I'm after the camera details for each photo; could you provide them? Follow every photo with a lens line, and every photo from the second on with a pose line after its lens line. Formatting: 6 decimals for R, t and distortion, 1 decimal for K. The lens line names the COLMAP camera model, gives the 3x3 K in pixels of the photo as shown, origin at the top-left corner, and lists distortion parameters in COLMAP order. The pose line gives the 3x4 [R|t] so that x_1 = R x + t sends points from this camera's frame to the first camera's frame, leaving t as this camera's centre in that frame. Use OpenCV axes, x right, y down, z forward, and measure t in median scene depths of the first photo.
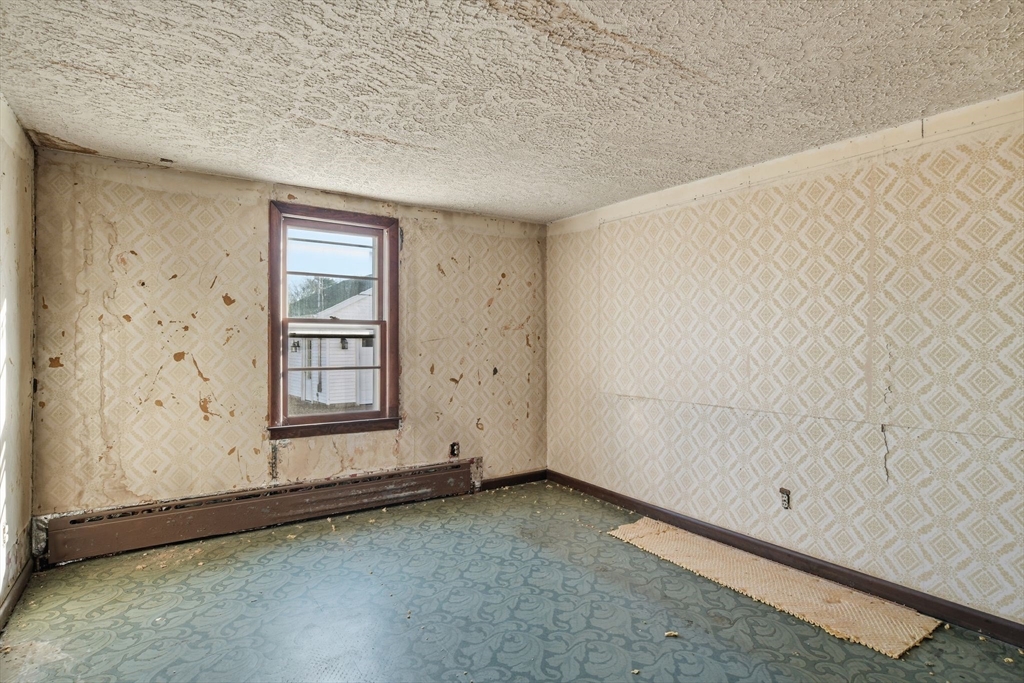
lens RADIAL K [[532.1, 0, 515.5], [0, 532.1, 337.3], [0, 0, 1]] dist [-0.005241, 0.000437]
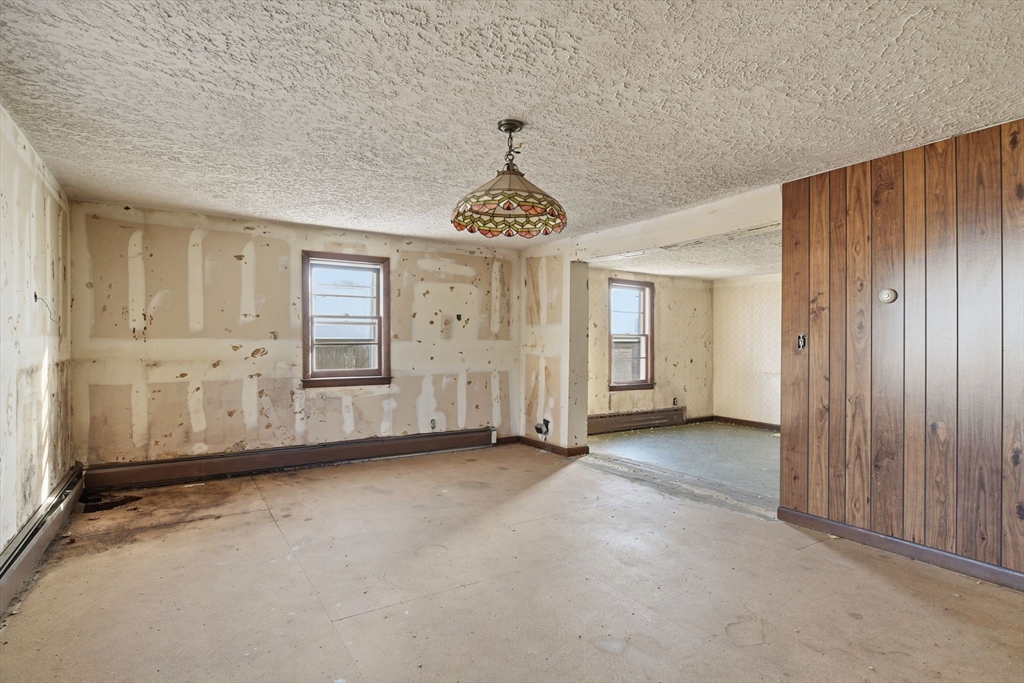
lens RADIAL K [[529.5, 0, 512.0], [0, 529.5, 341.5], [0, 0, 1]] dist [-0.003985, 0.000158]
pose [[0.999825, 0.005731, -0.017792, -0.723924], [-0.005660, 0.999976, 0.004023, -0.010003], [0.017814, -0.003922, 0.999834, -0.991772]]
